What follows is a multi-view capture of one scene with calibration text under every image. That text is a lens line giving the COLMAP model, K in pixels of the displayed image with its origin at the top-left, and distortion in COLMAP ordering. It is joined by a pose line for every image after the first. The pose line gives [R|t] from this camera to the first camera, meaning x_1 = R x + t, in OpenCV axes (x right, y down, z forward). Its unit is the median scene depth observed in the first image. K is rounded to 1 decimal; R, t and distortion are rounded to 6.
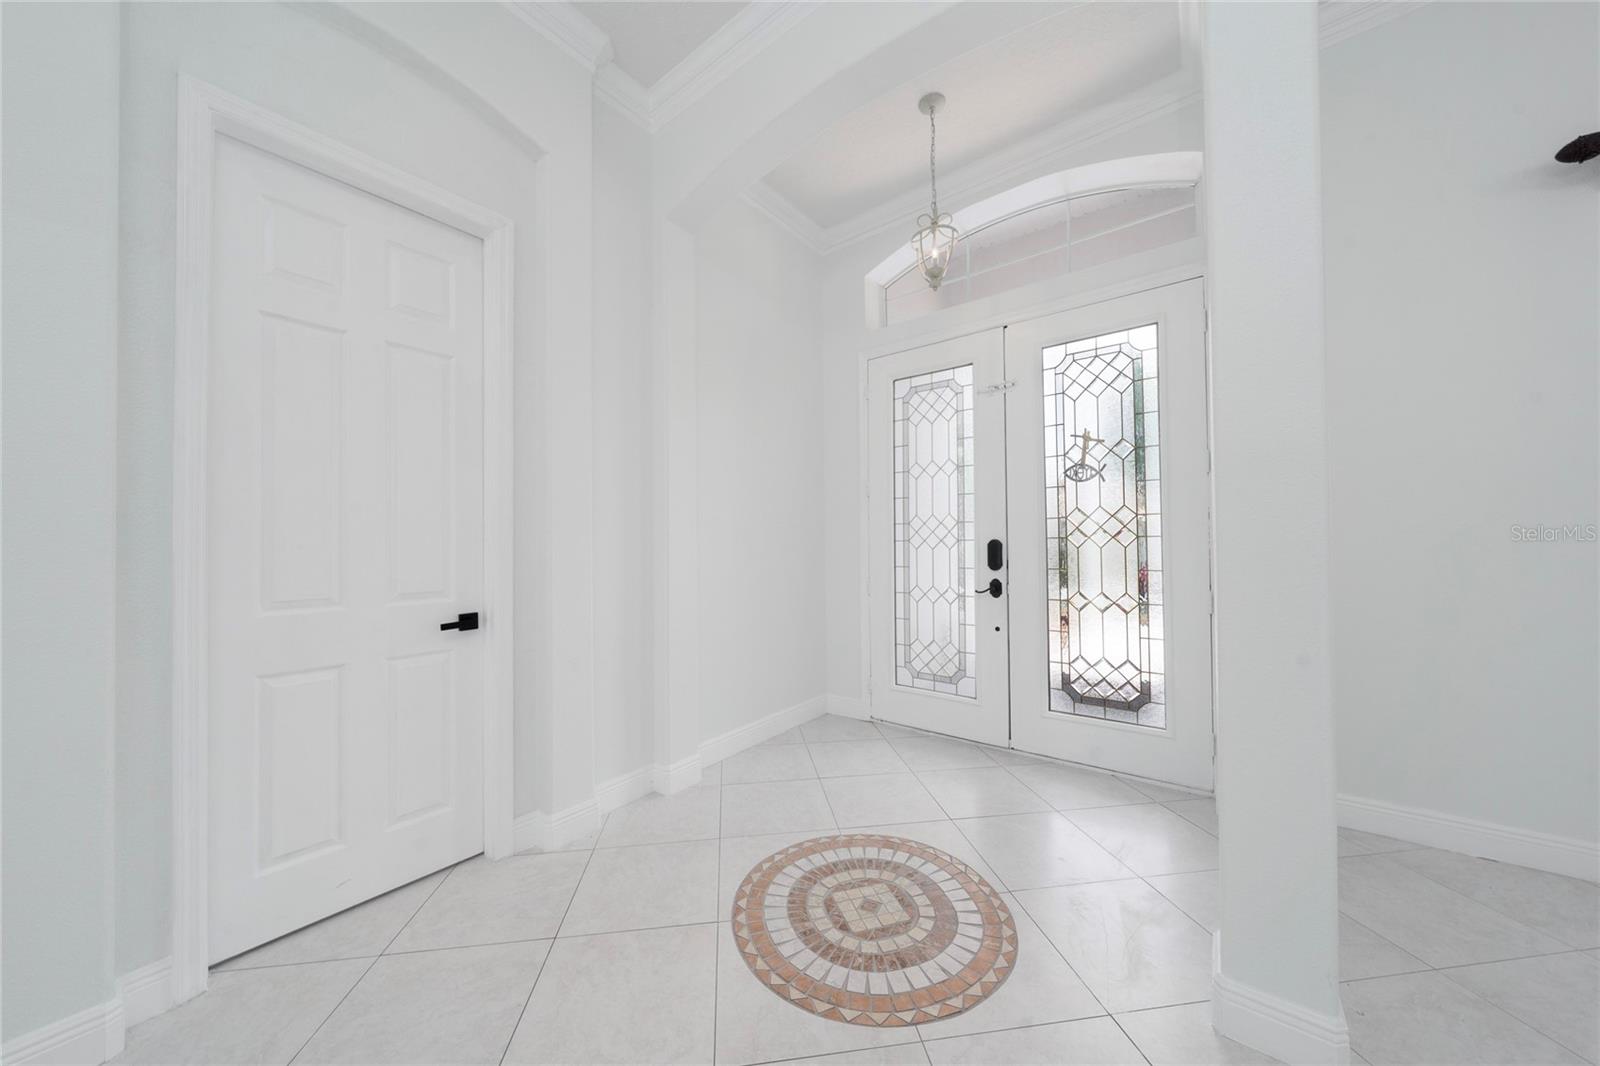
lens RADIAL K [[542.2, 0, 801.1], [0, 542.2, 535.8], [0, 0, 1]] dist [0.000588, 0.000007]
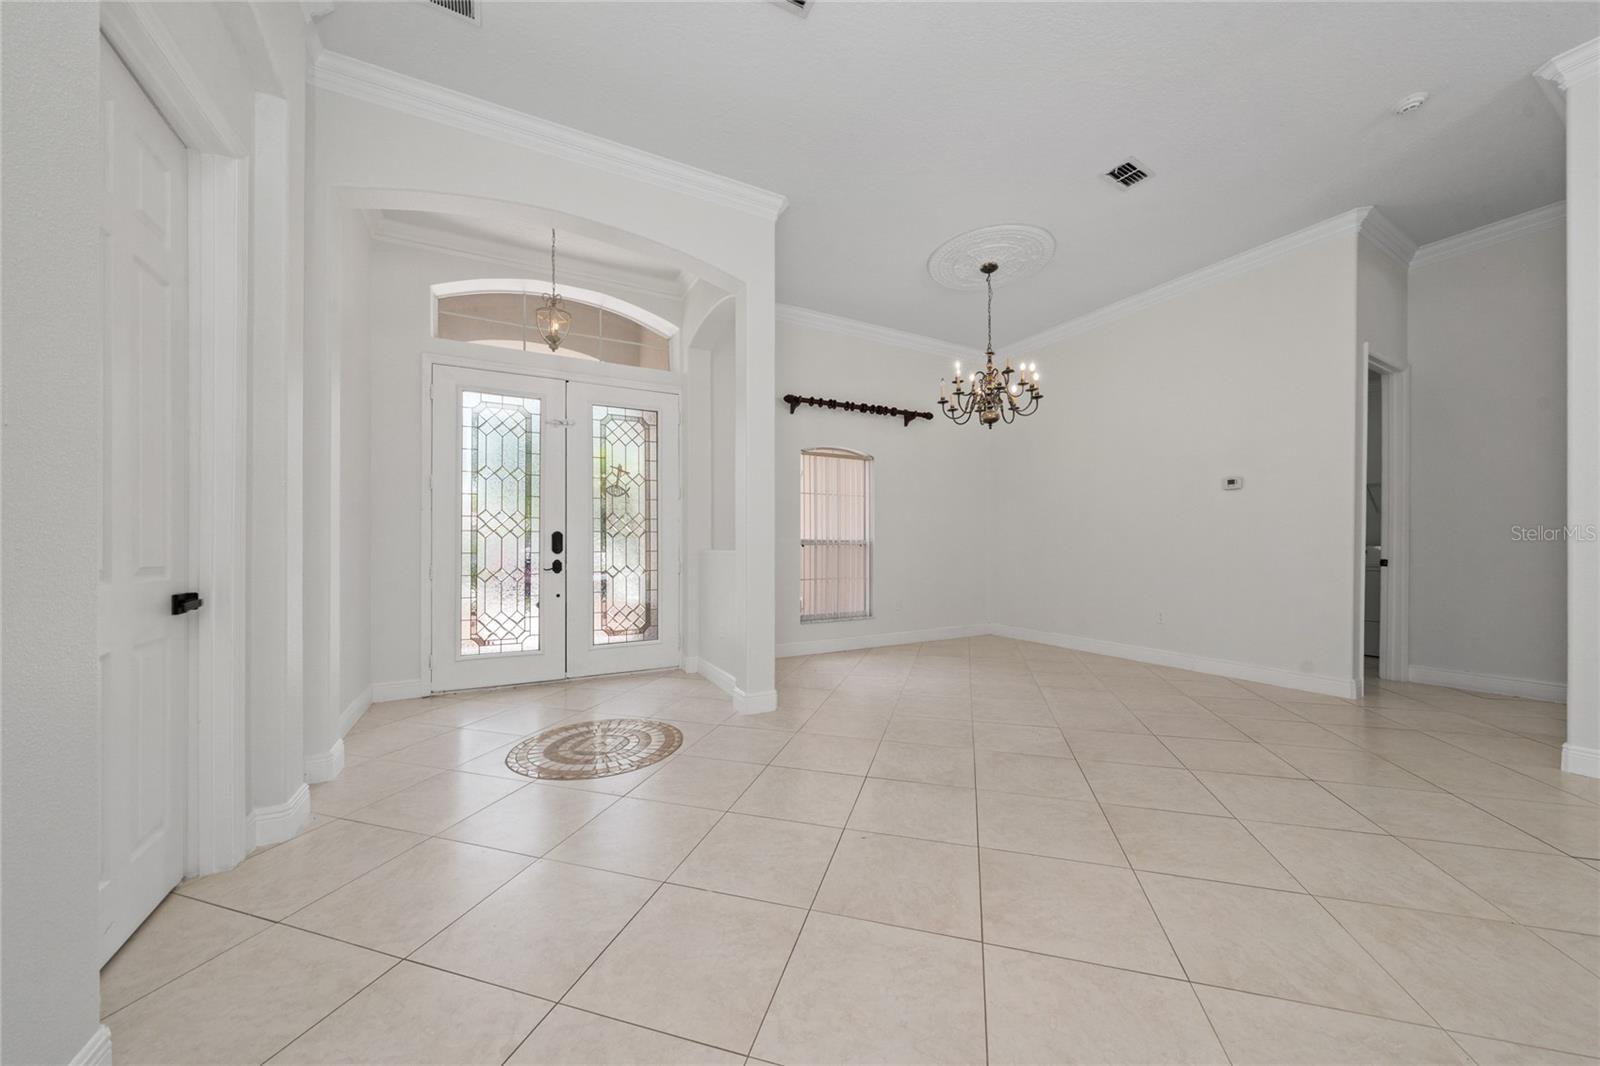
lens RADIAL K [[542.2, 0, 801.1], [0, 542.2, 535.8], [0, 0, 1]] dist [0.000588, 0.000007]
pose [[0.411514, 0.025691, 0.911041, -0.678043], [-0.019996, 0.999617, -0.019156, 0.033426], [-0.911184, -0.010334, 0.411870, -0.146456]]
